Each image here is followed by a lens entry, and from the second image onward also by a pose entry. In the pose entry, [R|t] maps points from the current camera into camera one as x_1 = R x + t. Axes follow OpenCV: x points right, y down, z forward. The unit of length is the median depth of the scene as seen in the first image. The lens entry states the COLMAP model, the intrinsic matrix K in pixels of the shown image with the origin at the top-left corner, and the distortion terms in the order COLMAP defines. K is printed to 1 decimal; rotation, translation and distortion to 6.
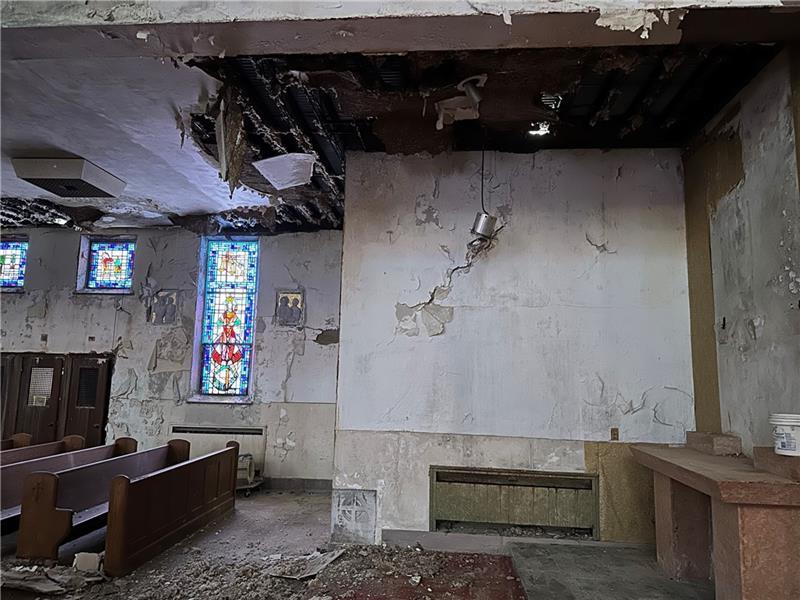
lens RADIAL K [[565.5, 0, 398.9], [0, 565.5, 291.7], [0, 0, 1]] dist [0.057123, -0.056422]
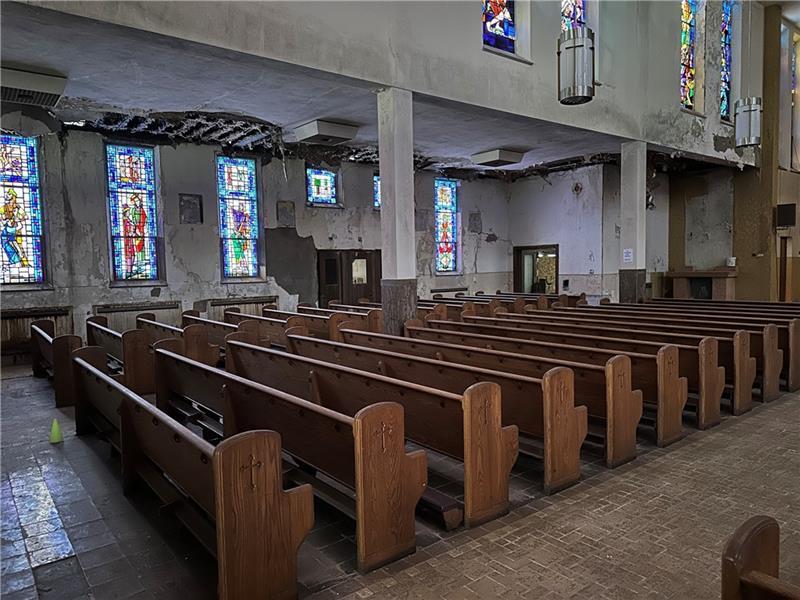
lens RADIAL K [[565.5, 0, 398.6], [0, 565.5, 302.2], [0, 0, 1]] dist [0.057123, -0.056422]
pose [[0.714753, -0.085763, 0.694099, -1.605834], [-0.051383, 0.983331, 0.174413, -0.022211], [-0.697487, -0.160327, 0.698432, -0.138171]]
